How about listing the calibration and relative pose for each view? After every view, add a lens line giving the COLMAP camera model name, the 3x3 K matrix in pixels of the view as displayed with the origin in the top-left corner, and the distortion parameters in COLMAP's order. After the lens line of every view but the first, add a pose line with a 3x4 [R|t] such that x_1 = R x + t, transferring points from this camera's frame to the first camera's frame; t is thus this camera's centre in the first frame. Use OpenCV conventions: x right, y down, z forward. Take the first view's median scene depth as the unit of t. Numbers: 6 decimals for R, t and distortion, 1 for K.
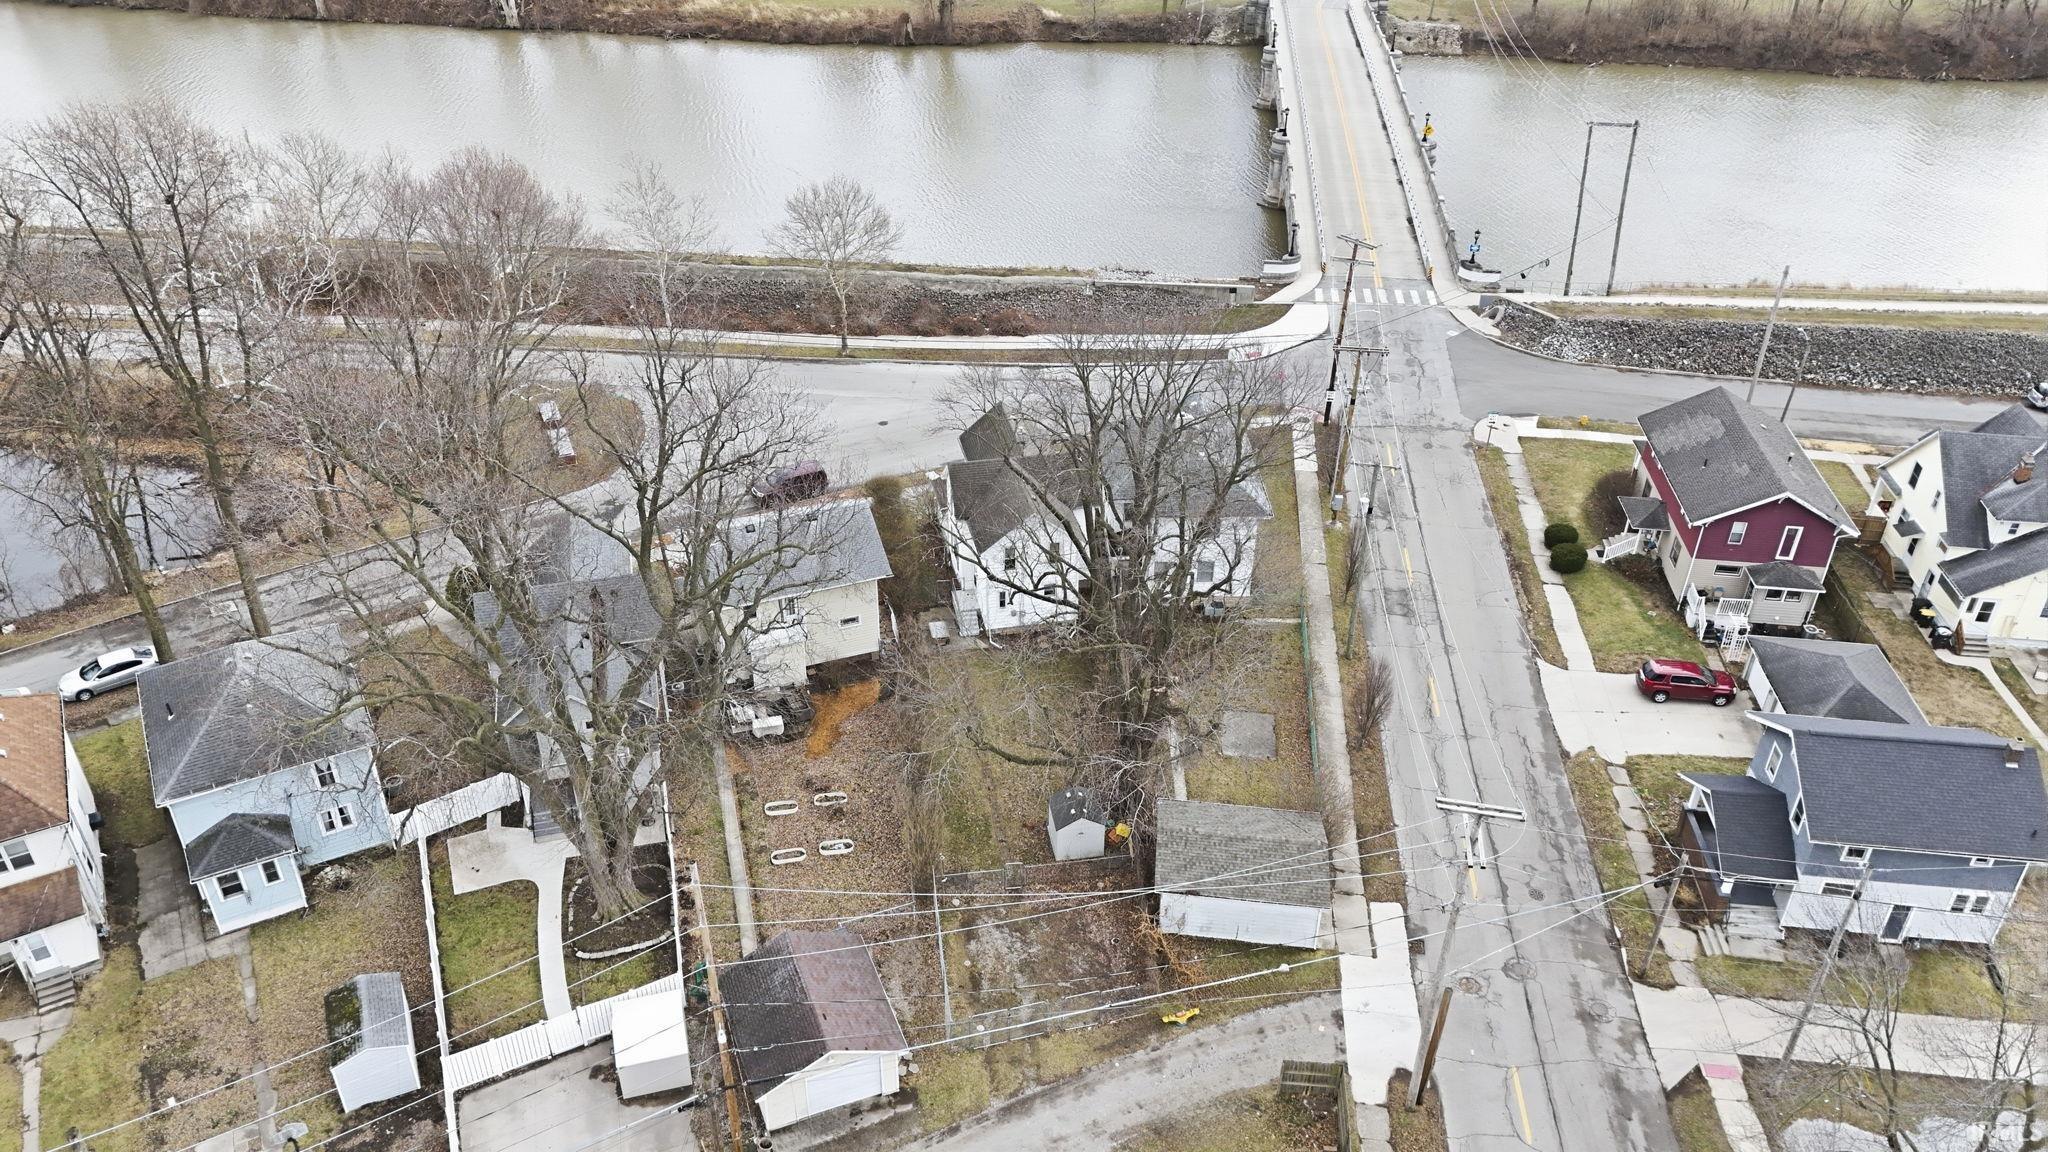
lens RADIAL K [[1492.5, 0, 1024.0], [0, 1492.5, 576.0], [0, 0, 1]] dist [0.044265, -0.003721]
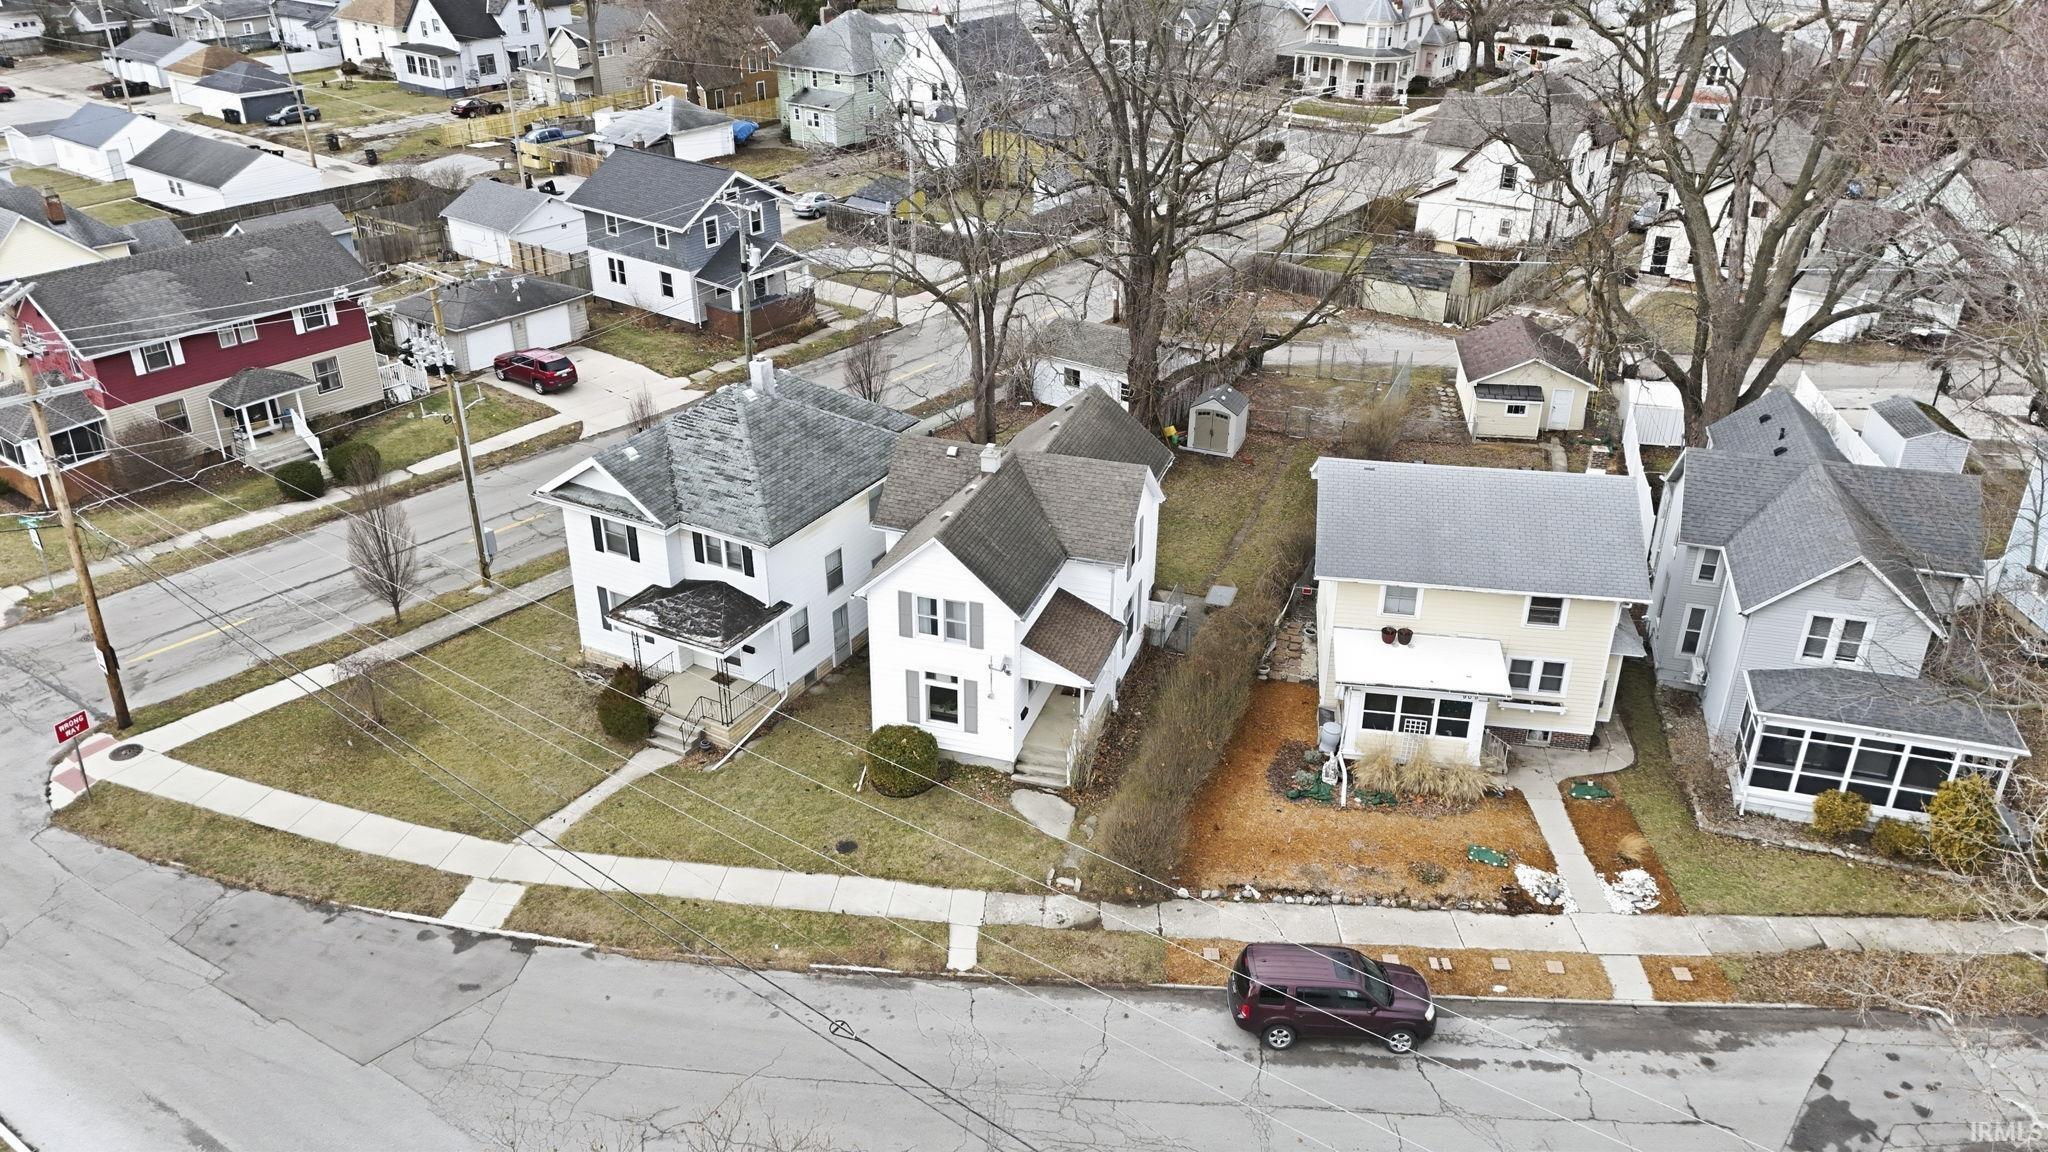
lens RADIAL K [[1490.5, 0, 1040.5], [0, 1490.5, 573.6], [0, 0, 1]] dist [0.035319, -0.002350]
pose [[-0.860287, -0.250402, 0.444077, -0.256955], [0.261587, 0.530846, 0.806086, -0.475688], [-0.437582, 0.809631, -0.391178, 1.161698]]
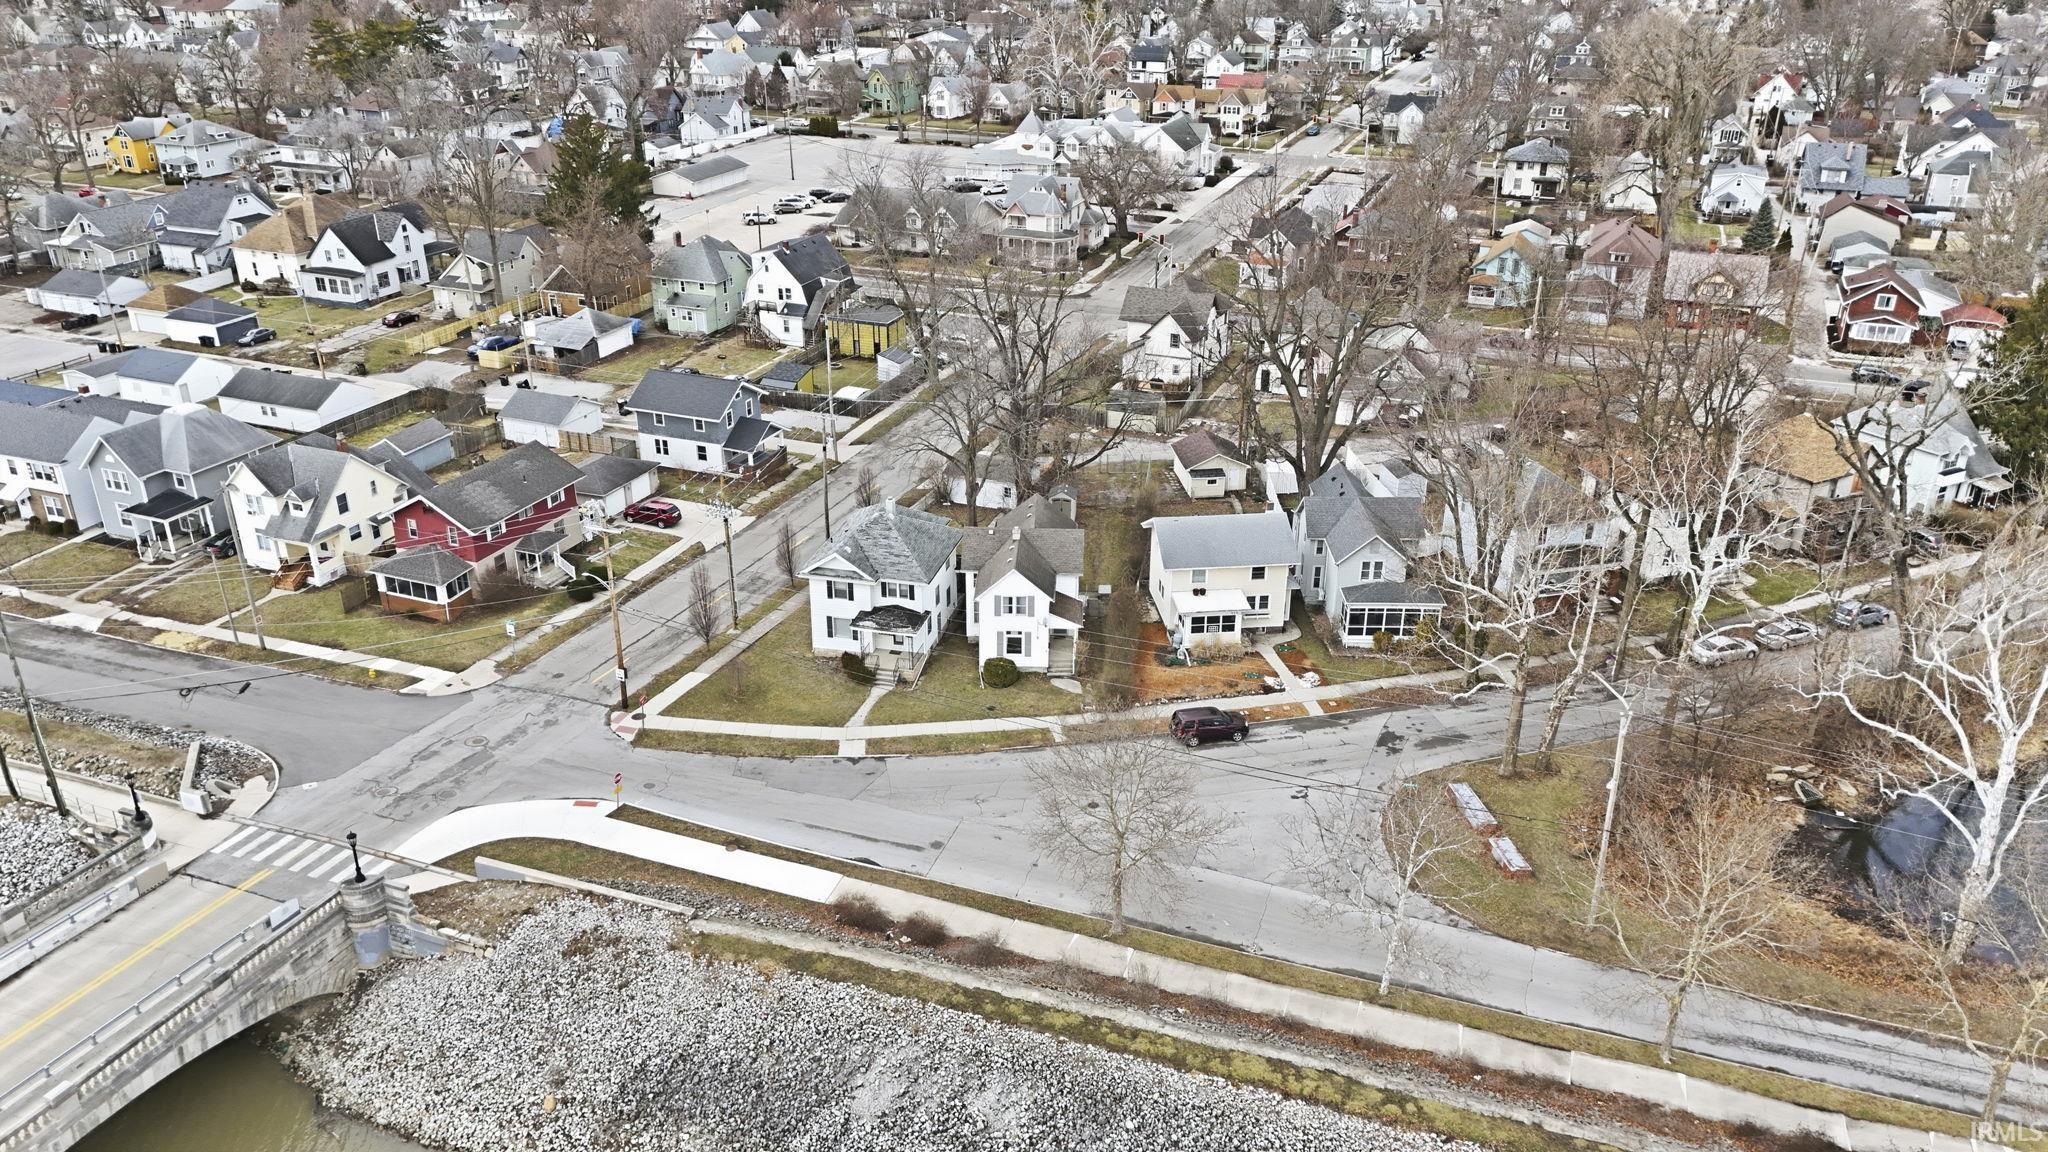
lens RADIAL K [[1492.5, 0, 1024.0], [0, 1492.5, 576.0], [0, 0, 1]] dist [0.044265, -0.003721]
pose [[-0.963351, -0.125832, 0.236897, -0.282567], [0.133107, 0.542499, 0.829444, -1.008371], [-0.232887, 0.830579, -0.505868, 1.534273]]
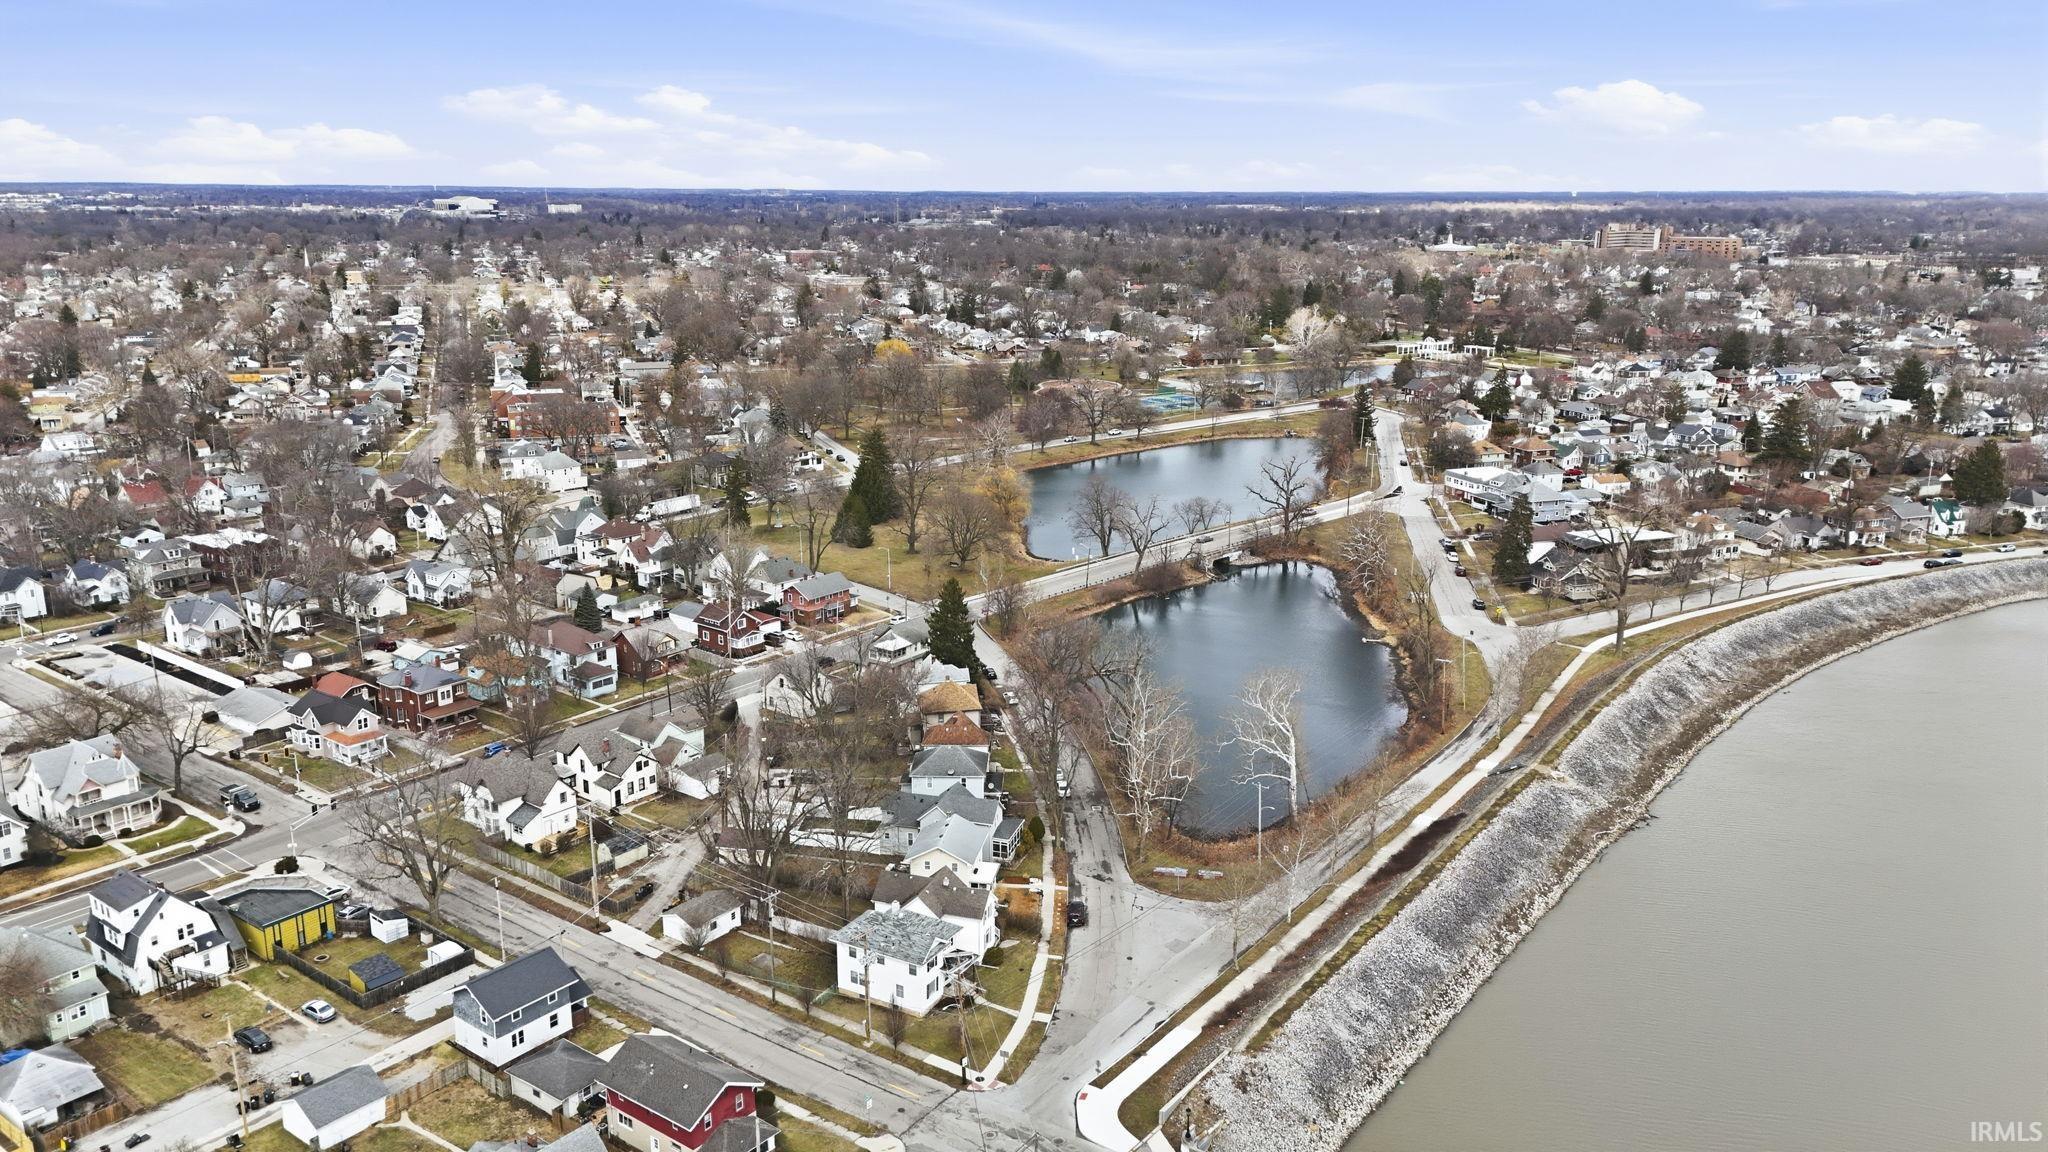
lens RADIAL K [[1490.5, 0, 1040.5], [0, 1490.5, 573.6], [0, 0, 1]] dist [0.035319, -0.002350]
pose [[-0.509930, 0.196828, -0.837395, 1.397361], [-0.474932, 0.747234, 0.464845, -1.280127], [0.717224, 0.634744, -0.287558, 1.307544]]
